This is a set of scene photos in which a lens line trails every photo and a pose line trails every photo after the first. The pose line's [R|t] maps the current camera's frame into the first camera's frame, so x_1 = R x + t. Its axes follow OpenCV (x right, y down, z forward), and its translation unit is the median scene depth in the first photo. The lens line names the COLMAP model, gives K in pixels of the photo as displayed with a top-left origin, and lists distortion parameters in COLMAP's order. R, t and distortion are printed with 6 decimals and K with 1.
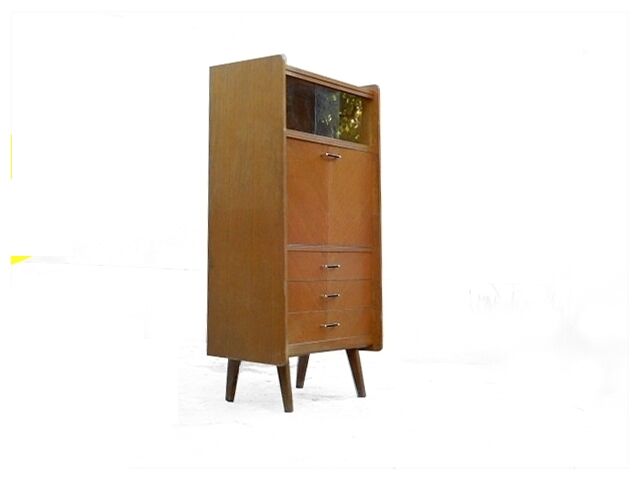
lens RADIAL K [[883.2, 0, 322.3], [0, 883.2, 241.7], [0, 0, 1]] dist [-0.011730, 0.000000]
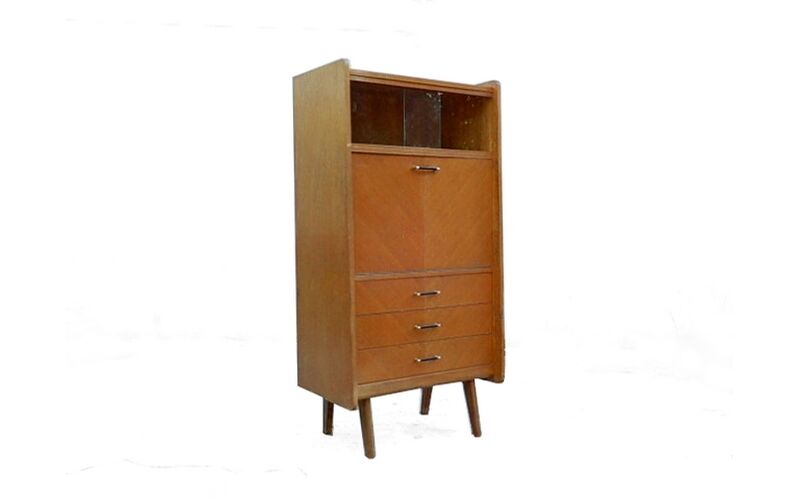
lens RADIAL K [[750.2, 0, 417.1], [0, 750.2, 274.3], [0, 0, 1]] dist [-0.001026, 0.000000]
pose [[0.948558, 0.005400, -0.316559, 0.239969], [0.023293, 0.995955, 0.086787, -0.057502], [0.315747, -0.089696, 0.944594, 0.281953]]
